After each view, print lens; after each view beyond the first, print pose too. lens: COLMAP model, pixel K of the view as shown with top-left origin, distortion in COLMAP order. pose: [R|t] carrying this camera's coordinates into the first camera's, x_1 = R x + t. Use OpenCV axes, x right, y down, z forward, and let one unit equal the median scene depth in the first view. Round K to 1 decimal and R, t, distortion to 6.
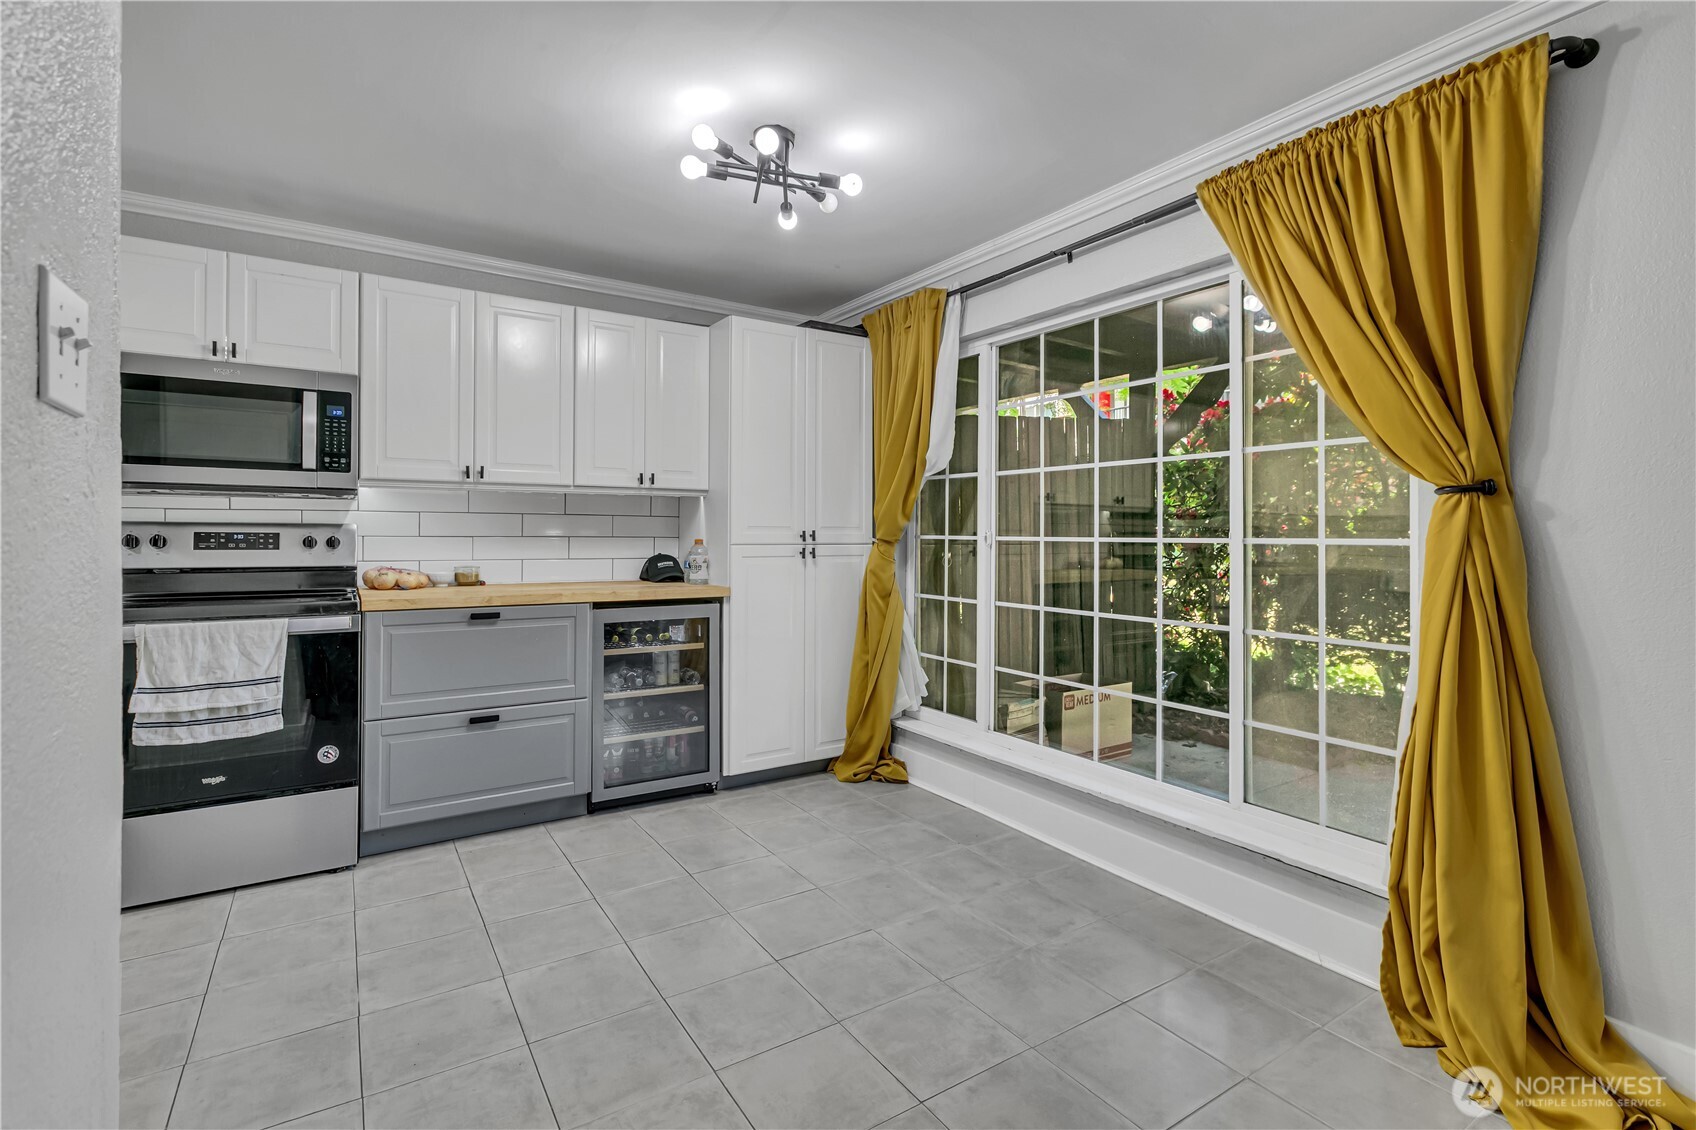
lens RADIAL K [[787.9, 0, 850.6], [0, 787.9, 534.4], [0, 0, 1]] dist [0.002259, -0.000868]
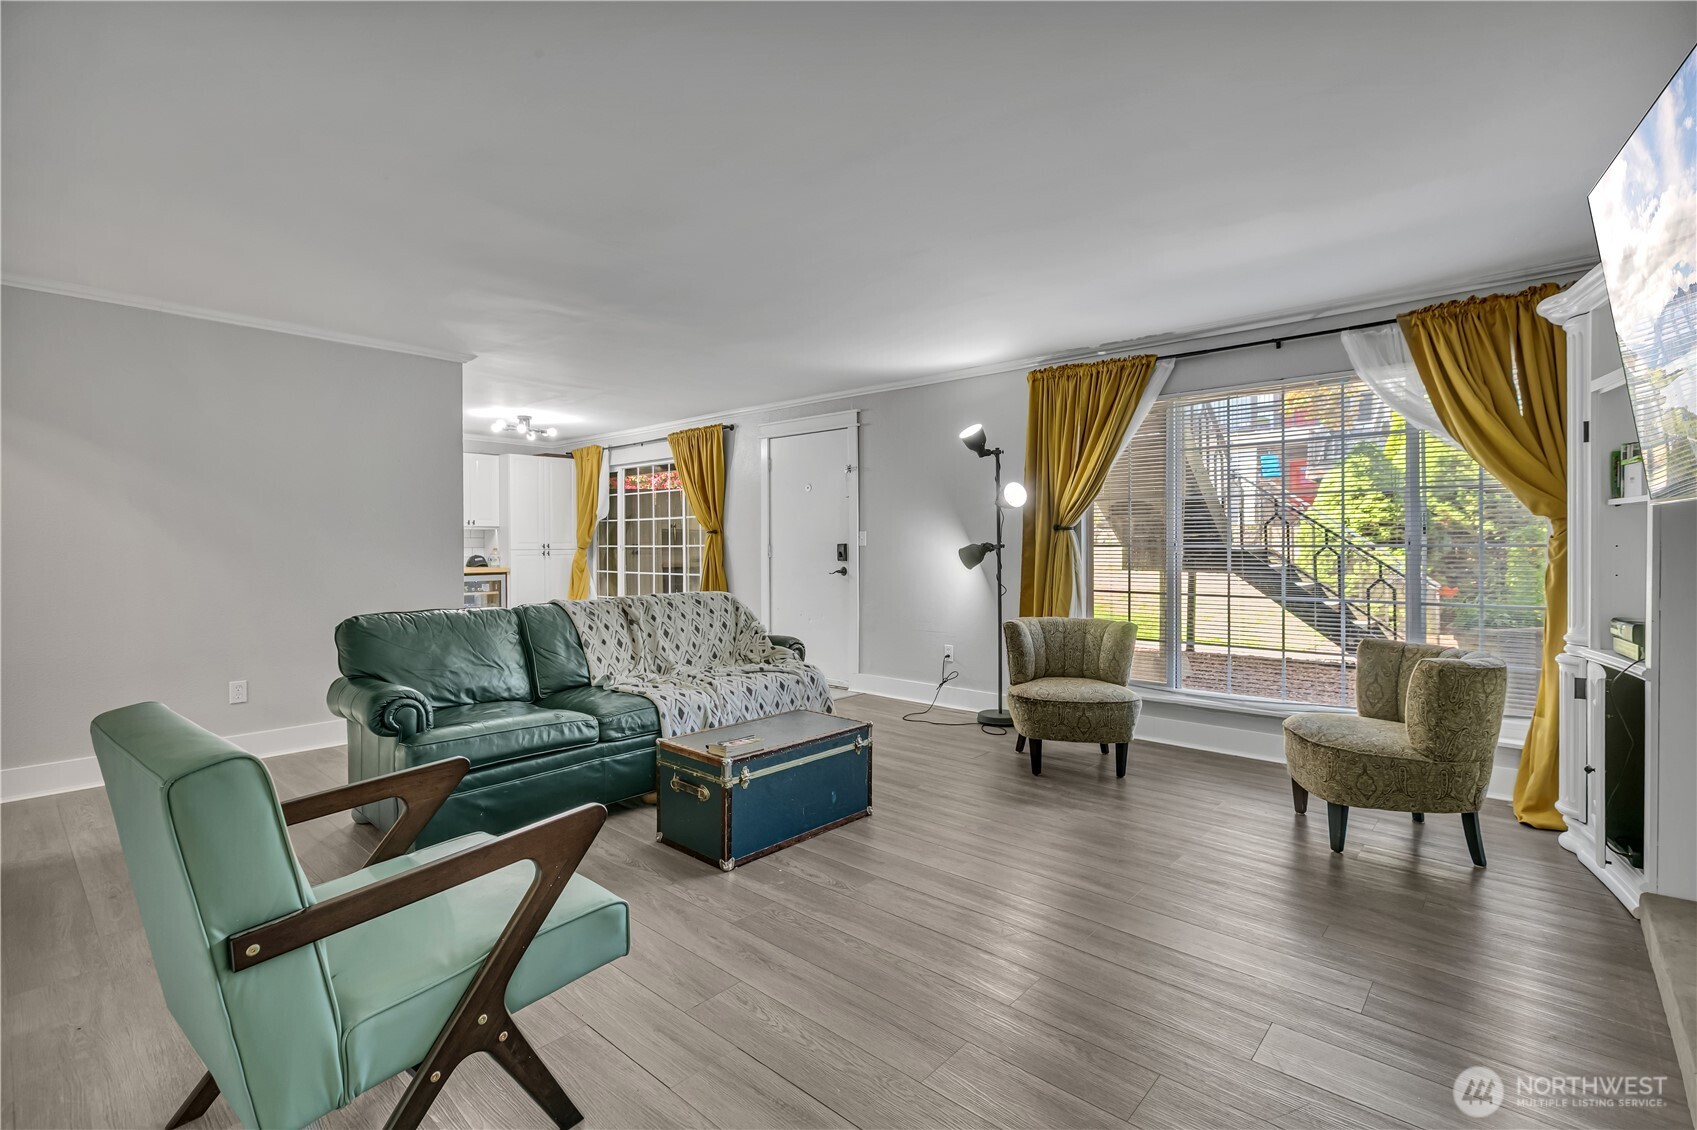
lens RADIAL K [[777.5, 0, 859.1], [0, 777.5, 552.9], [0, 0, 1]] dist [0.000806, 0.000918]
pose [[0.961282, -0.011949, 0.275308, 0.245505], [0.009658, 0.999907, 0.009675, 0.011276], [-0.275398, -0.006641, 0.961307, -1.770248]]
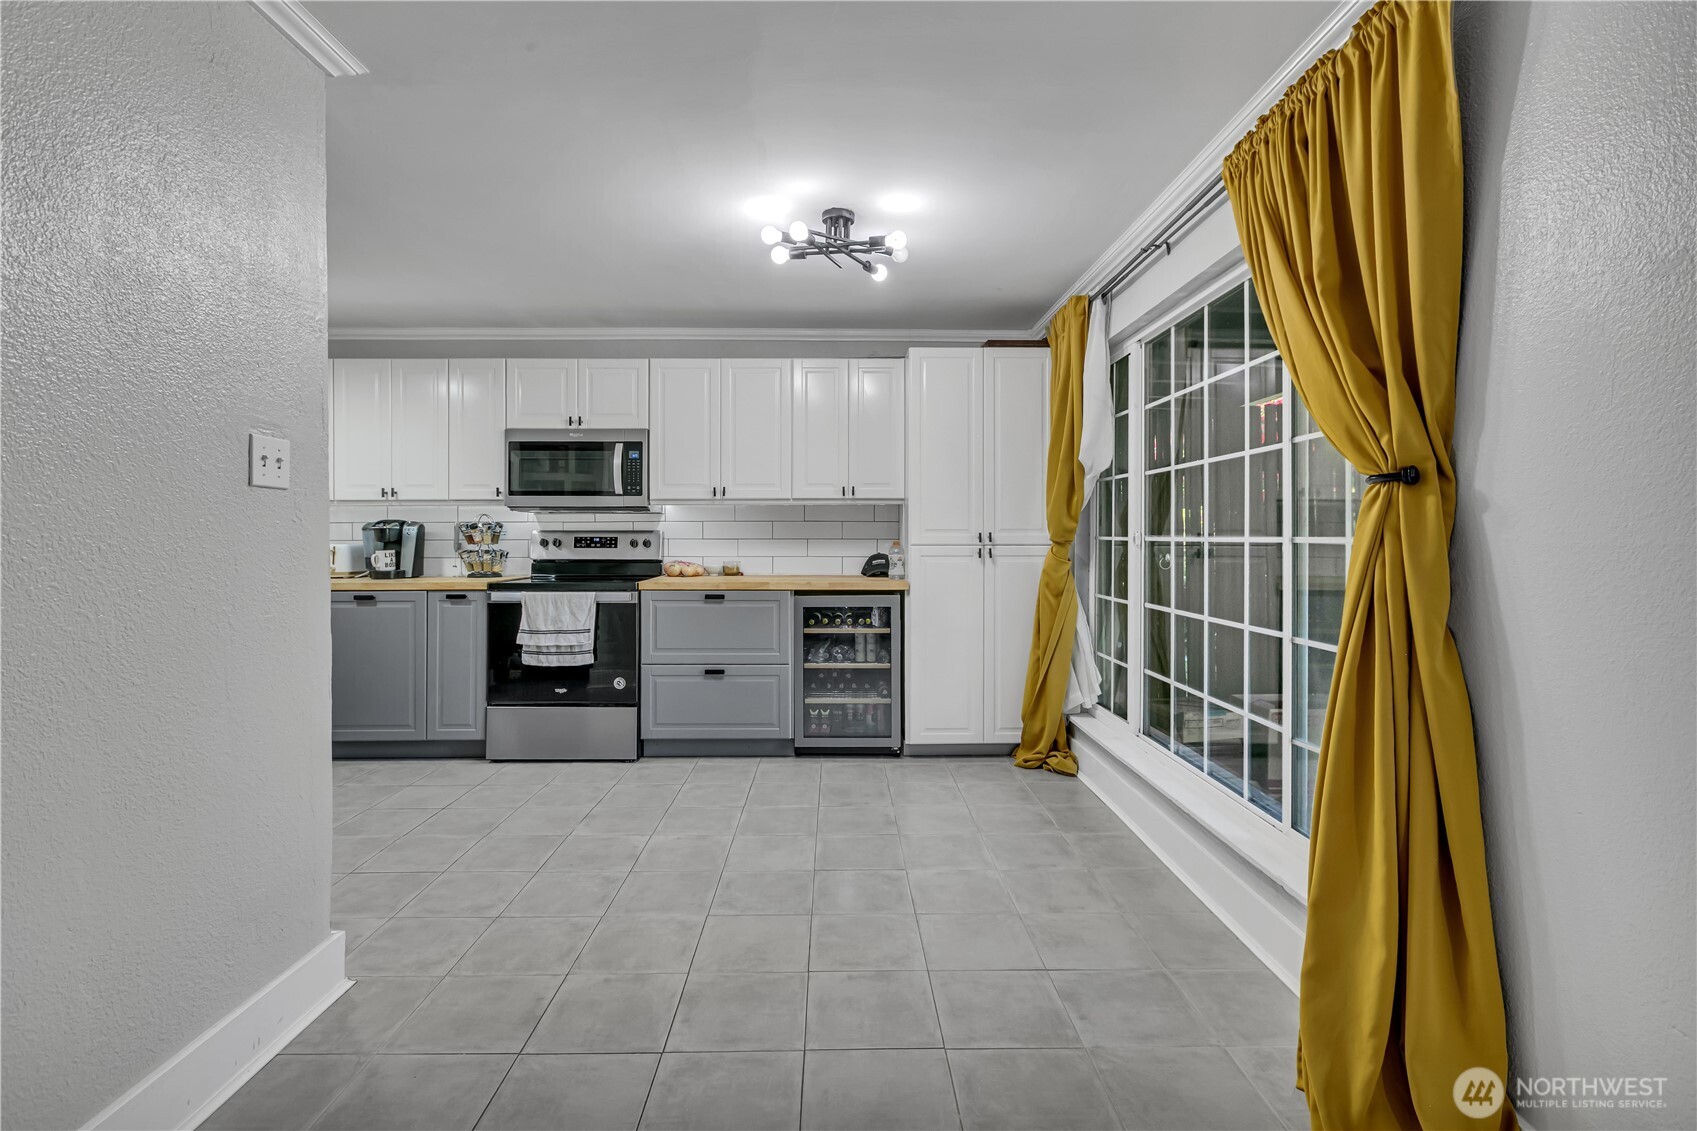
lens RADIAL K [[777.5, 0, 843.1], [0, 777.5, 539.6], [0, 0, 1]] dist [0.000806, 0.000918]
pose [[0.844974, -0.003431, -0.534796, 0.432911], [0.004055, 0.999992, -0.000009, 0.004695], [0.534792, -0.002161, 0.844981, -0.025970]]
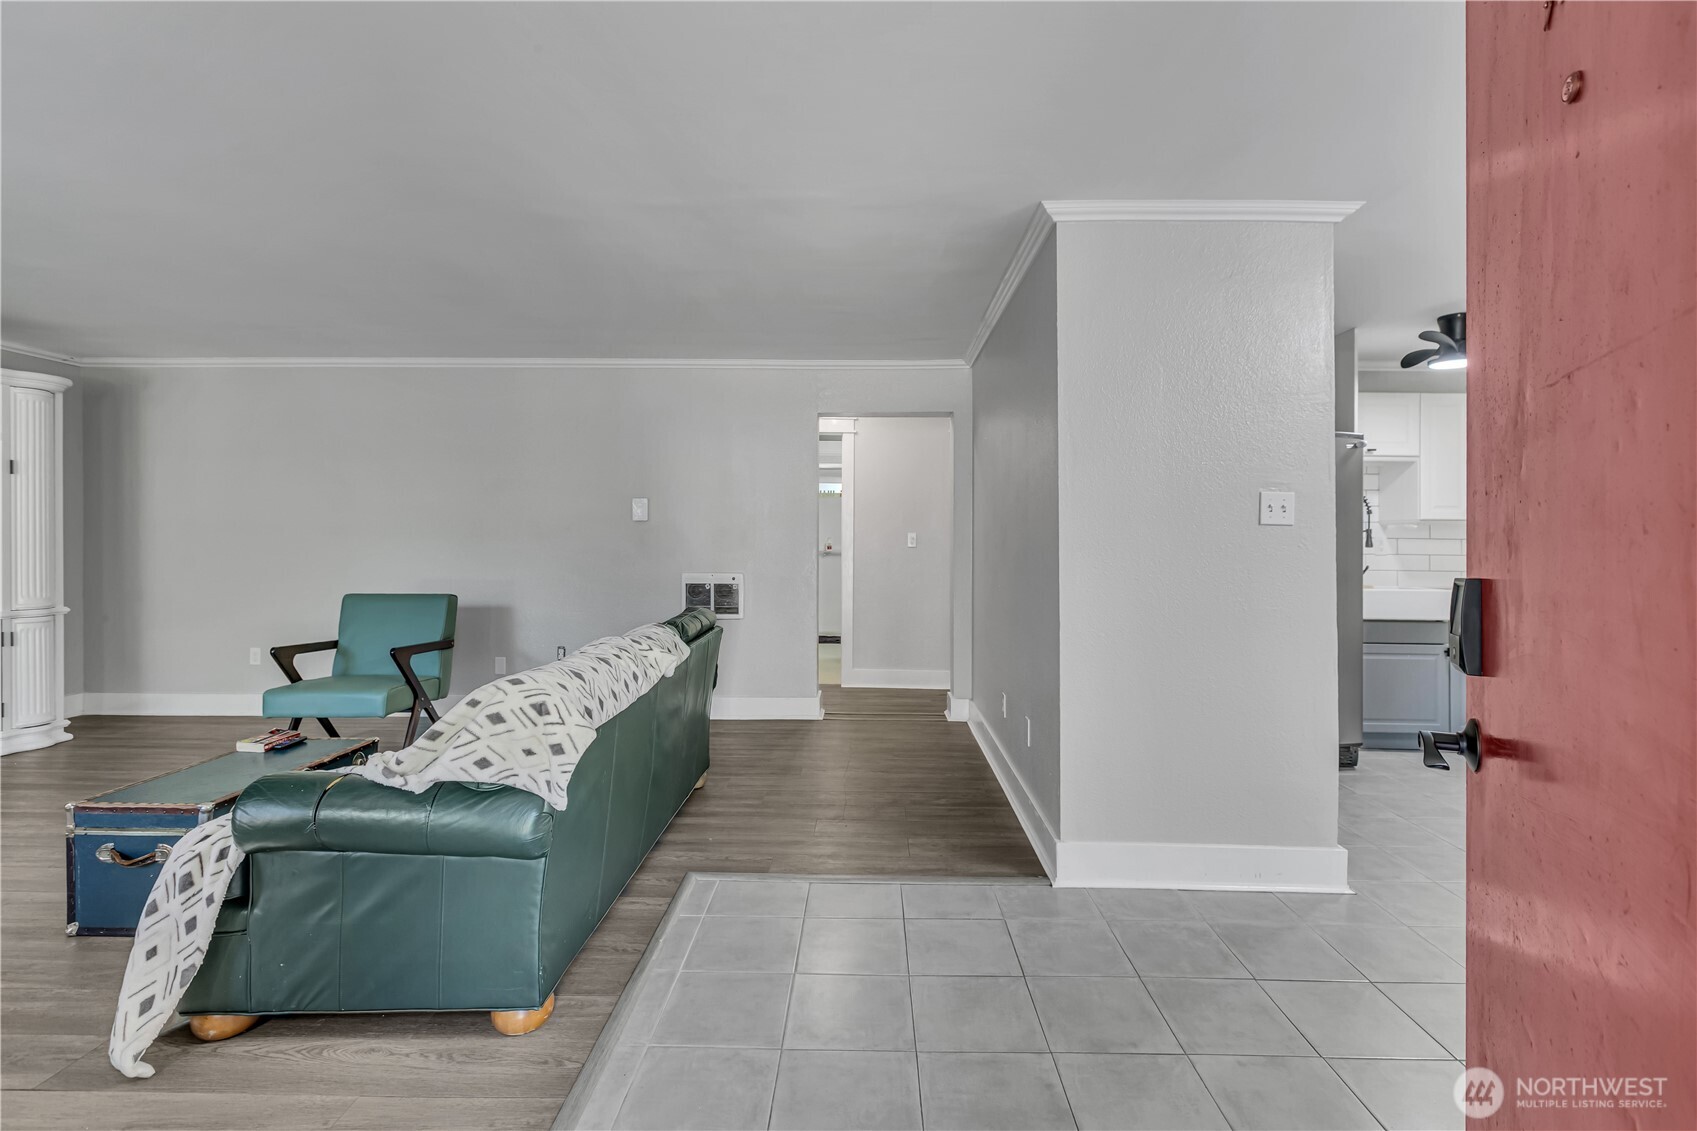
lens RADIAL K [[777.5, 0, 860.9], [0, 777.5, 538.0], [0, 0, 1]] dist [0.000806, 0.000918]
pose [[-0.554509, -0.009097, -0.832128, 0.762679], [-0.013112, 0.999912, -0.002193, -0.012261], [0.832074, 0.009695, -0.554580, 0.329489]]
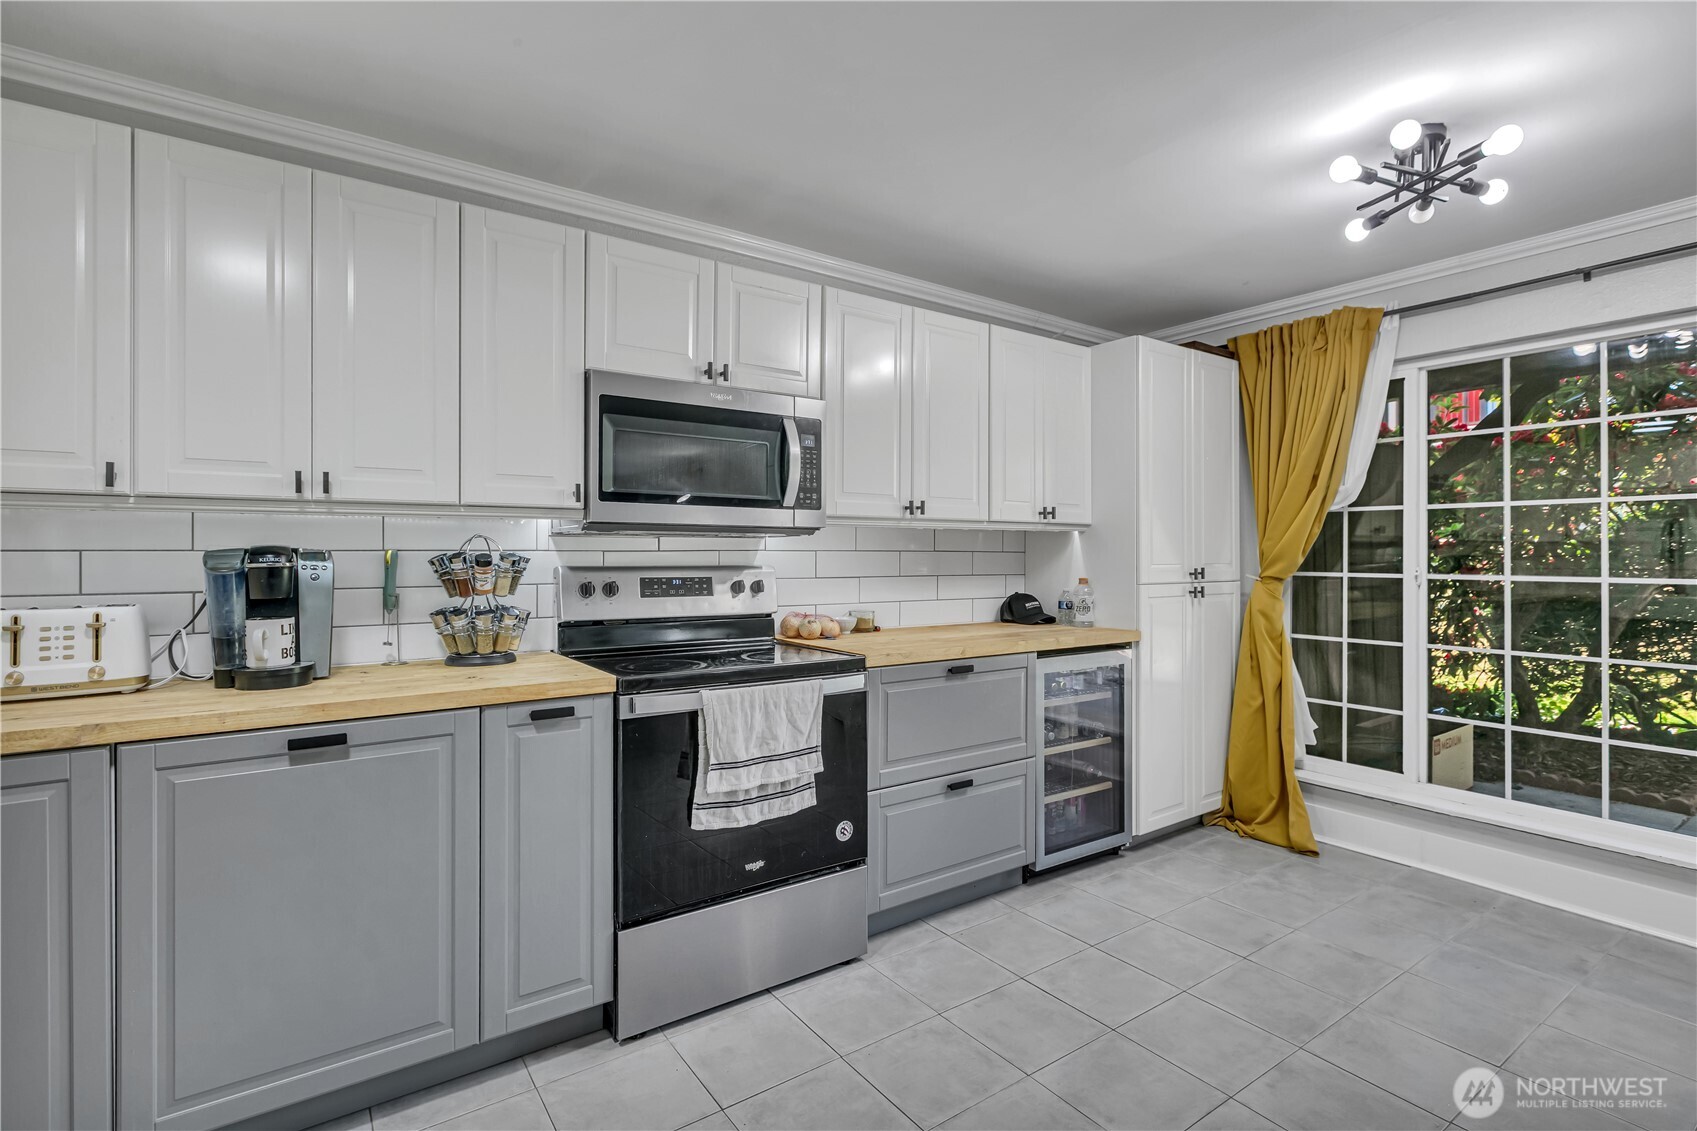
lens RADIAL K [[788.4, 0, 847.5], [0, 788.4, 559.2], [0, 0, 1]] dist [0.002259, -0.000868]
pose [[0.999399, -0.004709, 0.034341, -0.598497], [0.004624, 0.999986, 0.002574, -0.023689], [-0.034353, -0.002414, 0.999407, 0.103312]]
